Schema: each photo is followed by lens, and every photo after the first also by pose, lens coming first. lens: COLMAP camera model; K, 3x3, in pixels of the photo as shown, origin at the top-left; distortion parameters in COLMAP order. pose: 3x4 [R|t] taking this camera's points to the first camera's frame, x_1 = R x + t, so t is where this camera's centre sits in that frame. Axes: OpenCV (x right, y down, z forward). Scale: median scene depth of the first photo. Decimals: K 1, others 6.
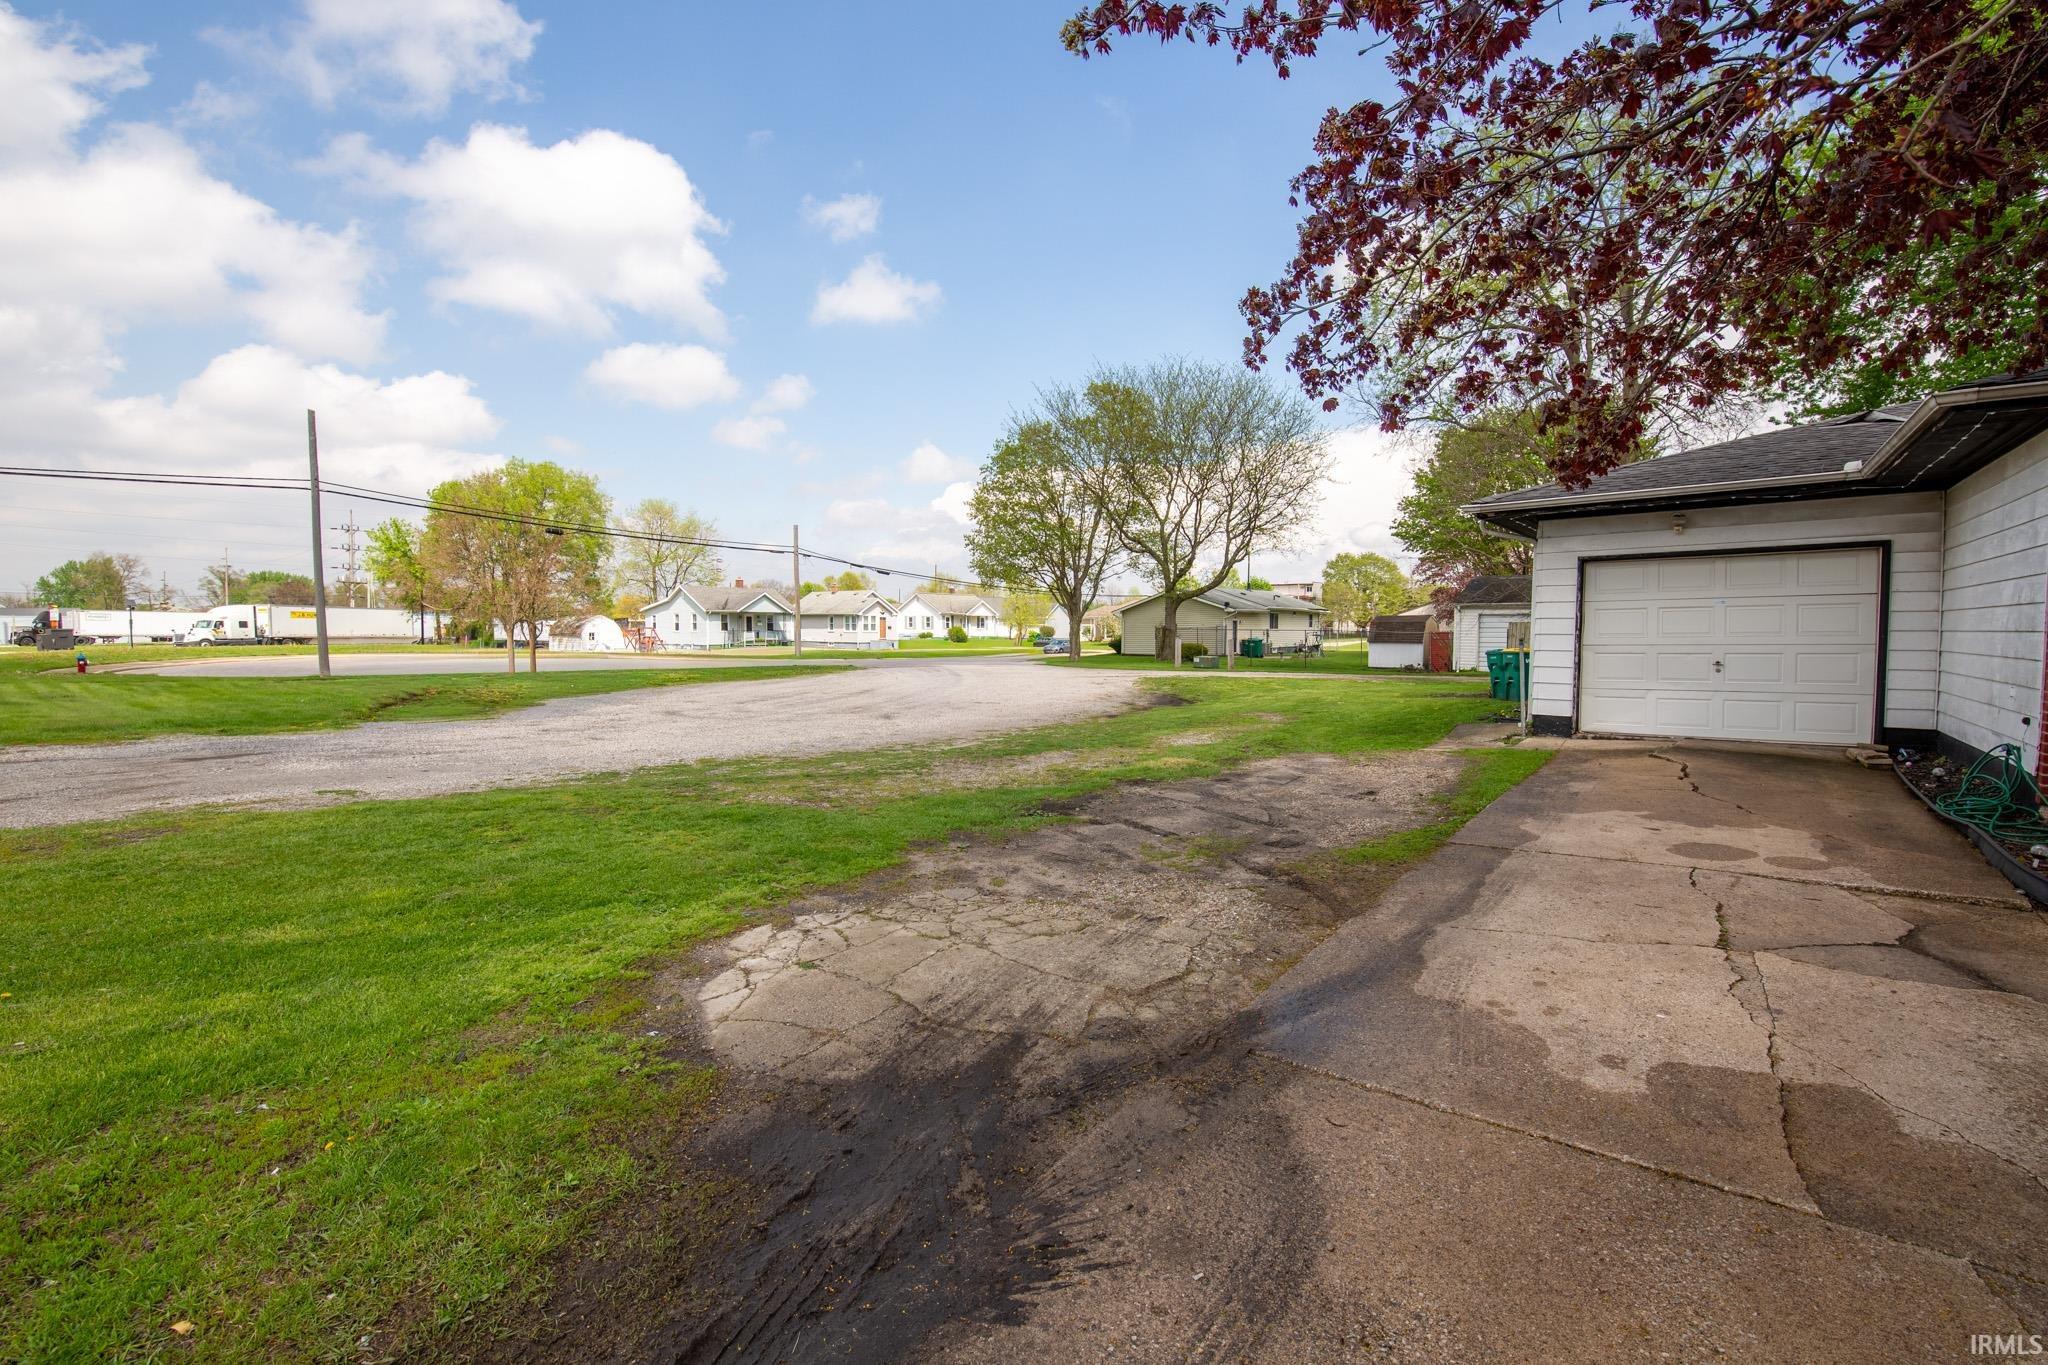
lens RADIAL K [[909.6, 0, 1043.5], [0, 909.6, 631.5], [0, 0, 1]] dist [-0.008550, -0.001857]
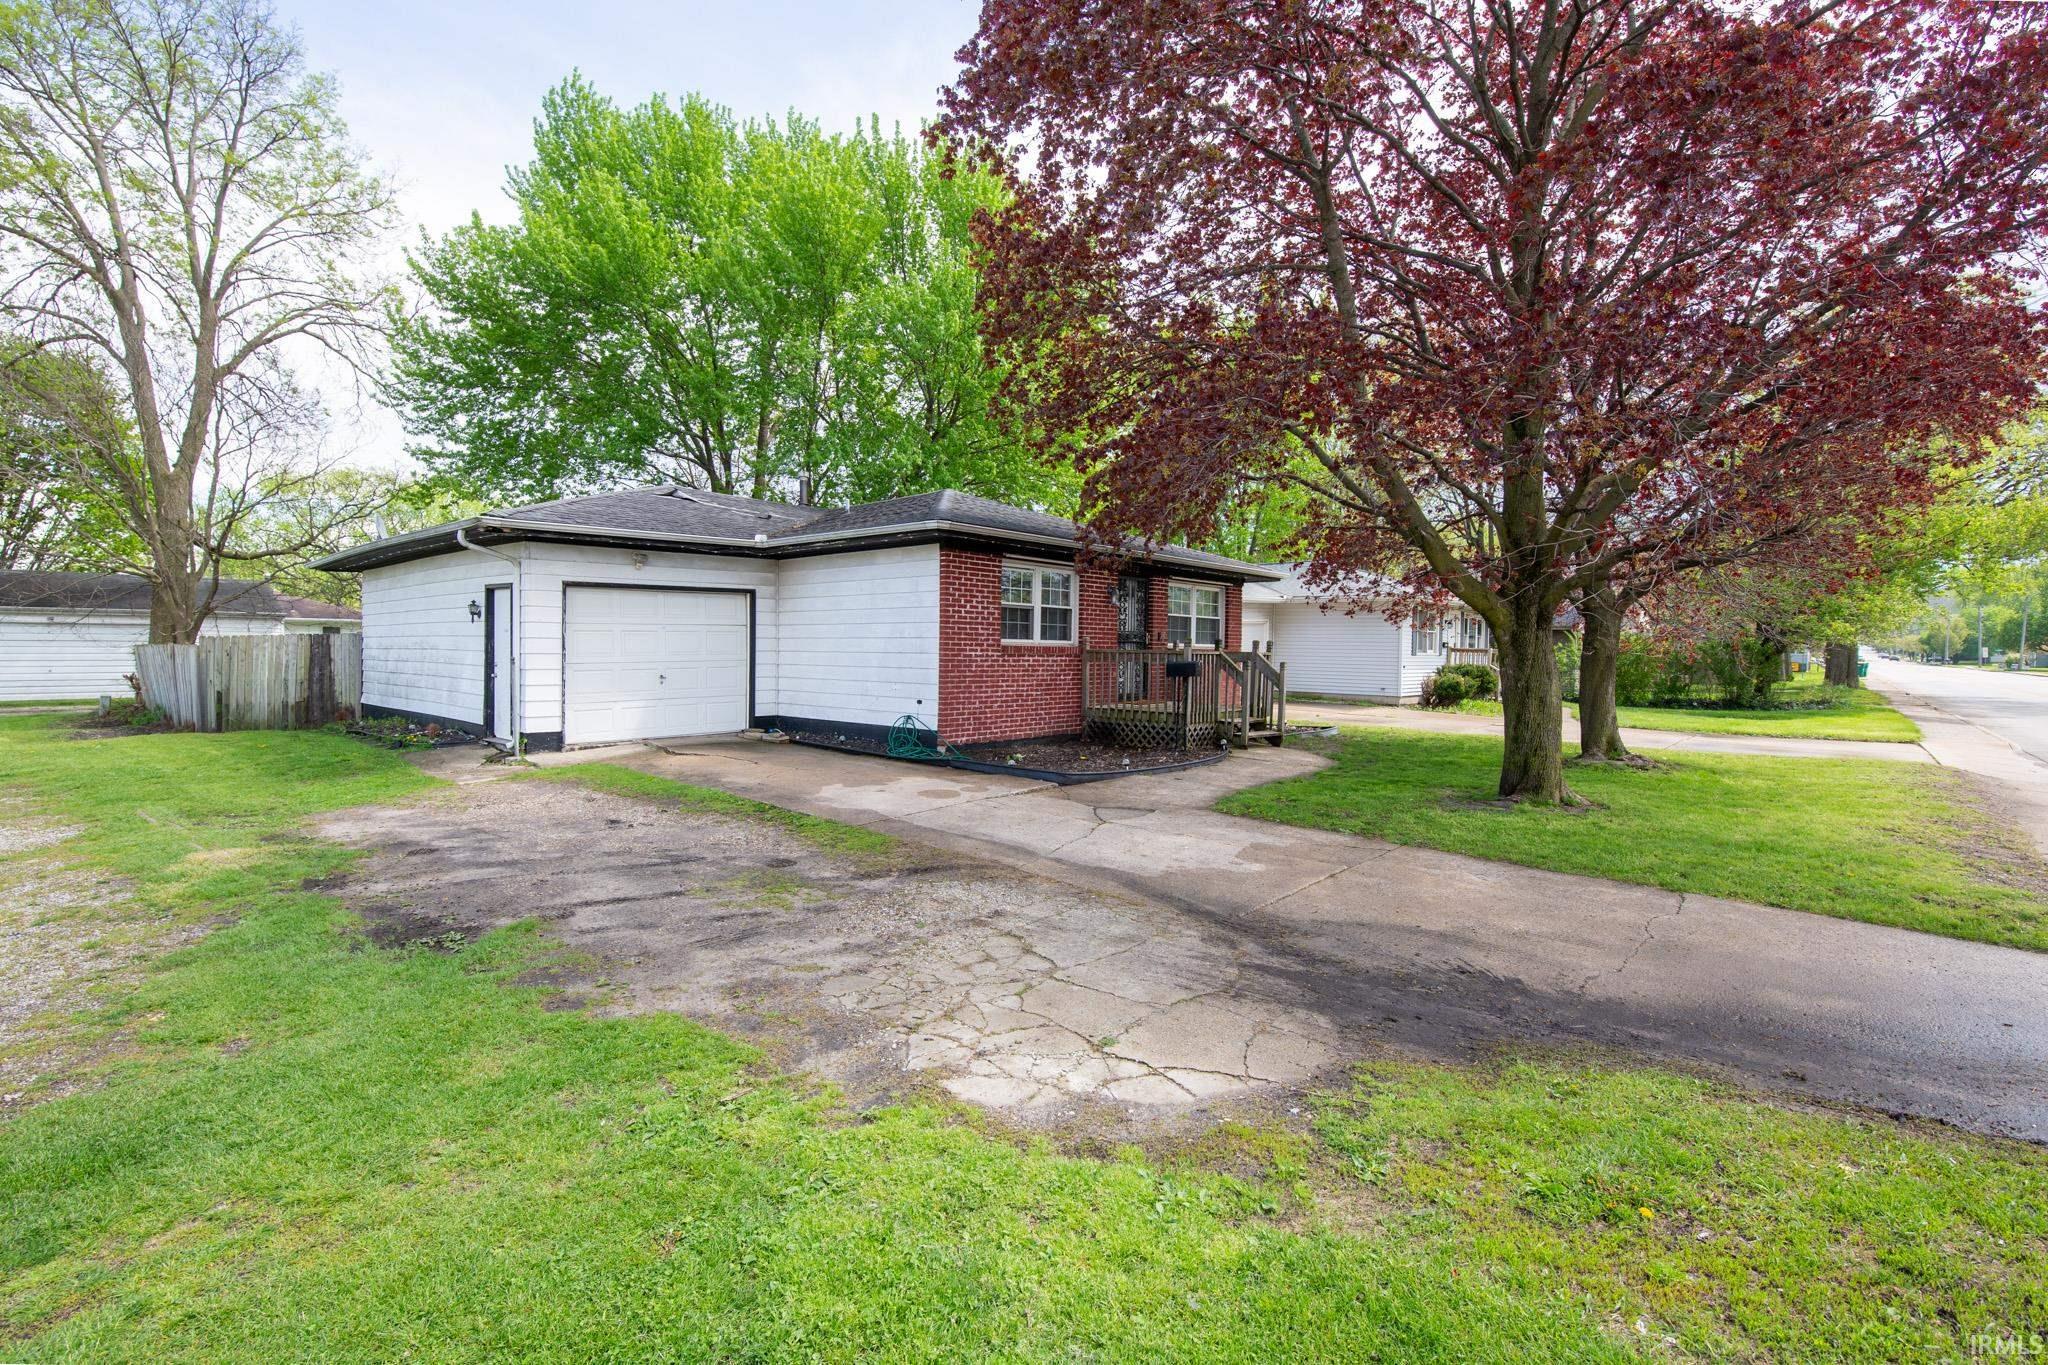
lens RADIAL K [[909.6, 0, 1028.2], [0, 909.6, 667.6], [0, 0, 1]] dist [-0.008550, -0.001857]
pose [[0.065171, -0.019357, 0.997686, -0.990433], [-0.005983, 0.999786, 0.019789, -0.010493], [-0.997856, -0.007259, 0.065041, 0.891374]]
